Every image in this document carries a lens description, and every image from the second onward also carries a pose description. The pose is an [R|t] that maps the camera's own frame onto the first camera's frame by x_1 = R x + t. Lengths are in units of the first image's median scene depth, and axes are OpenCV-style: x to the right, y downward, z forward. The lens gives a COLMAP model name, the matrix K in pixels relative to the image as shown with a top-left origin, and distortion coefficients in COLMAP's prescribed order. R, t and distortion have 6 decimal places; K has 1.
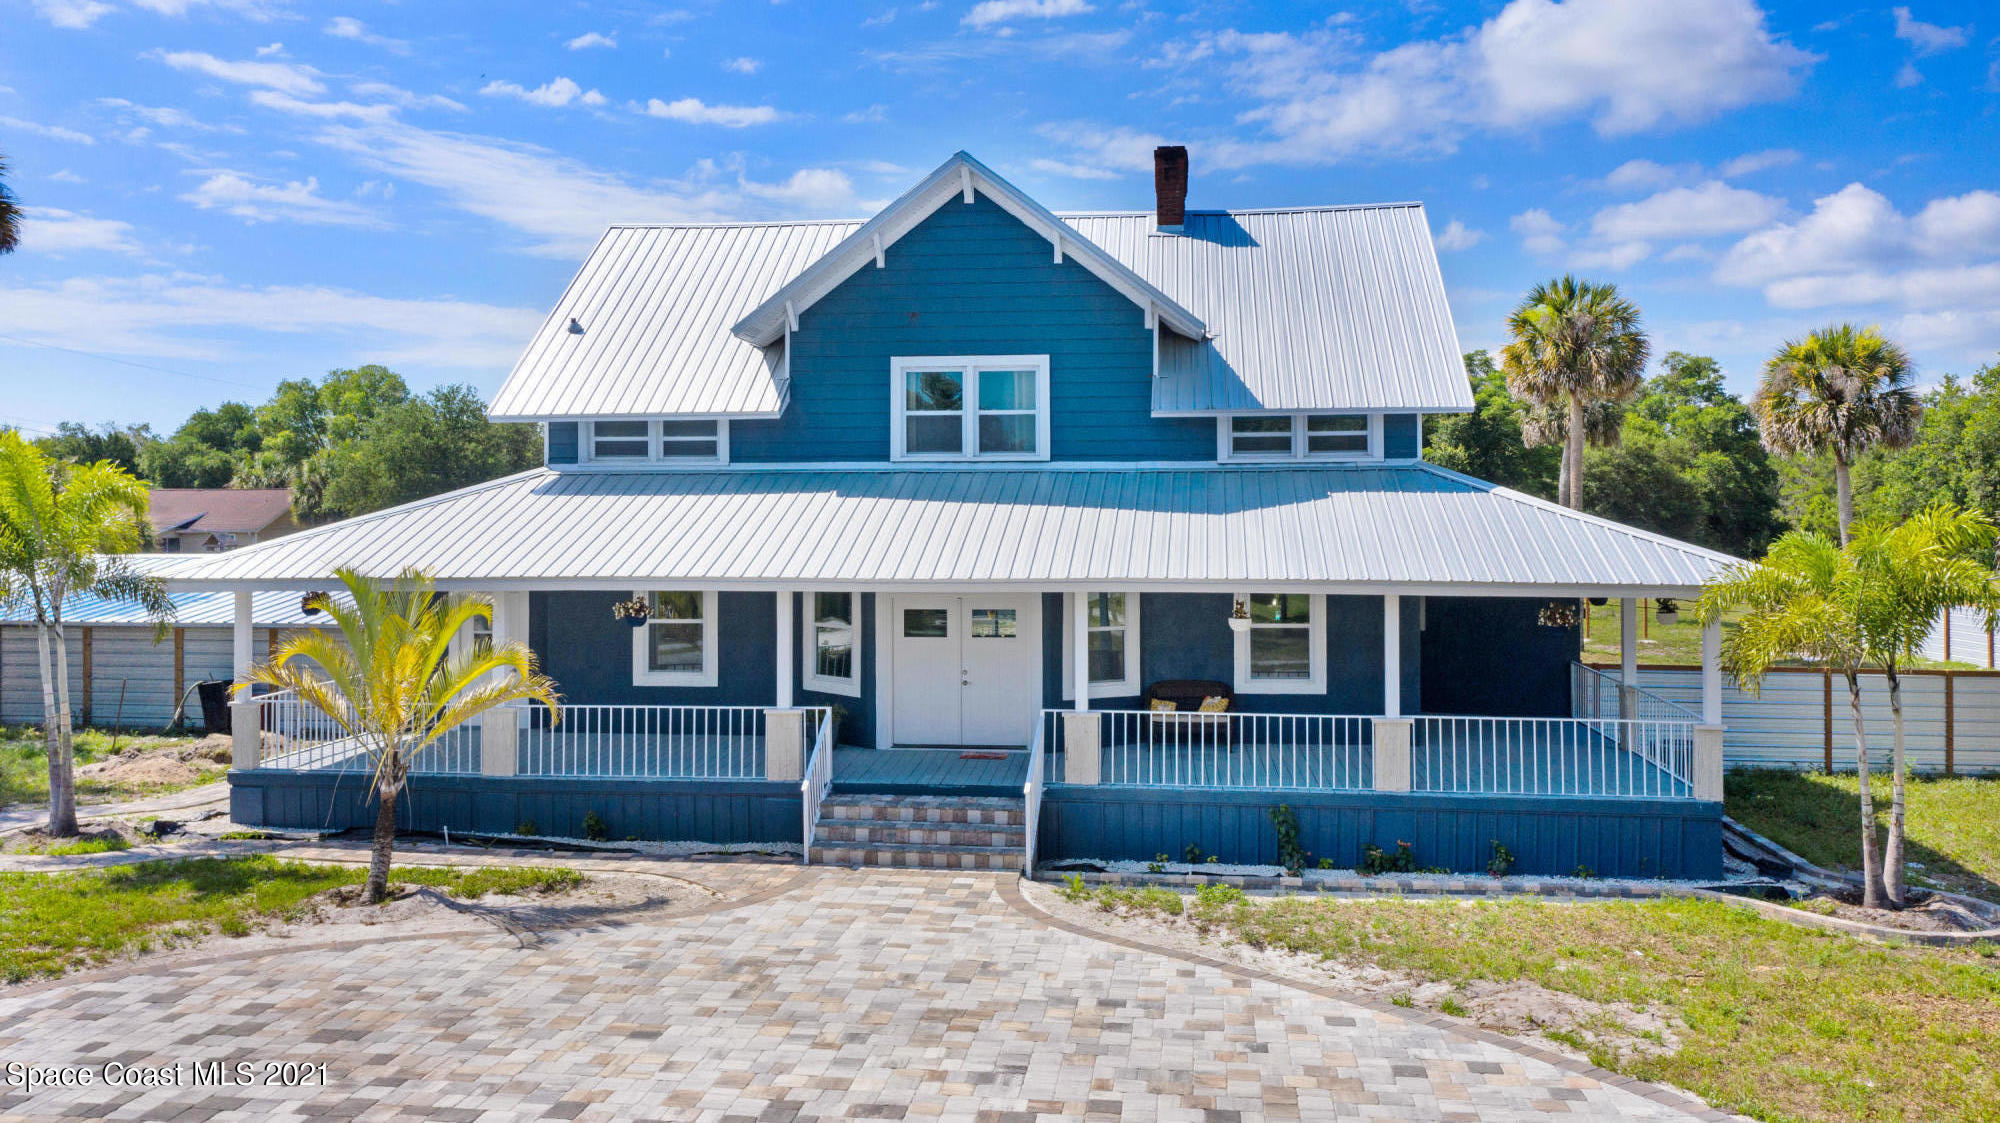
lens RADIAL K [[1649.8, 0, 977.2], [0, 1649.8, 499.0], [0, 0, 1]] dist [-0.009204, -0.000955]
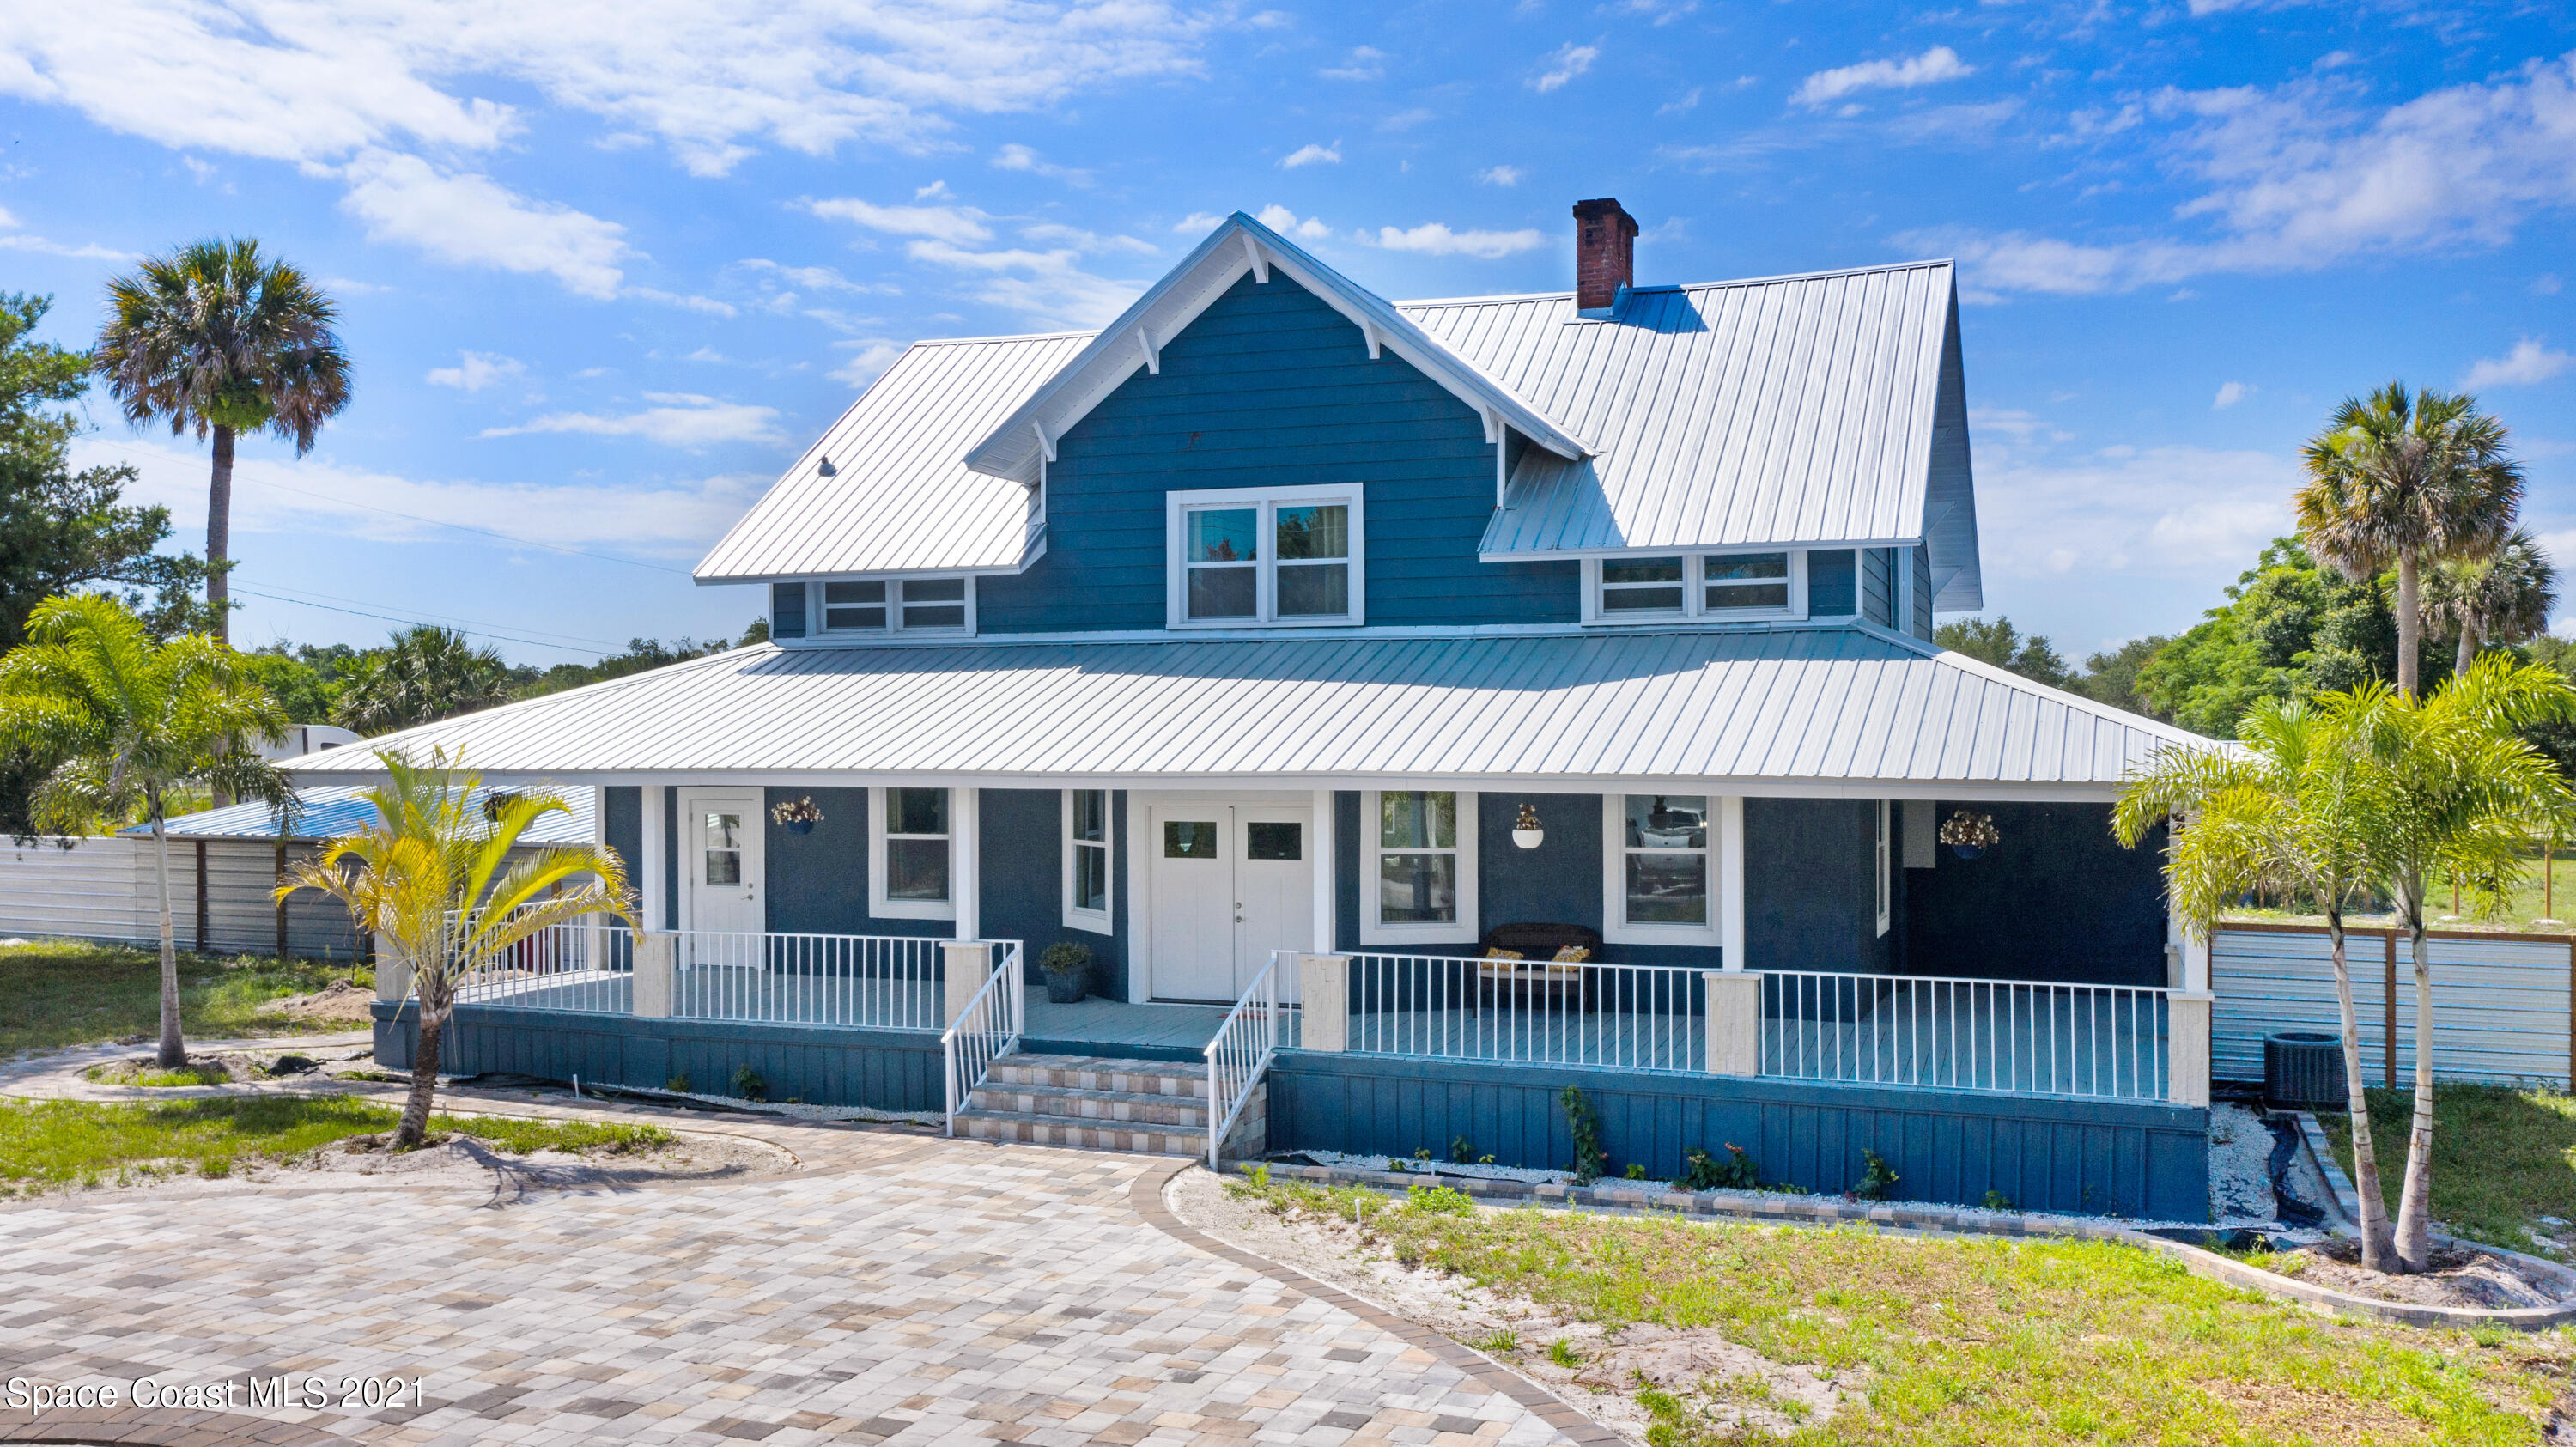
lens RADIAL K [[2125.1, 0, 1314.9], [0, 2125.1, 825.3], [0, 0, 1]] dist [-0.009204, -0.000955]
pose [[0.972352, 0.012481, -0.233187, 0.243625], [-0.003238, 0.999195, 0.039977, 0.028111], [0.233499, -0.038116, 0.971610, 0.059715]]
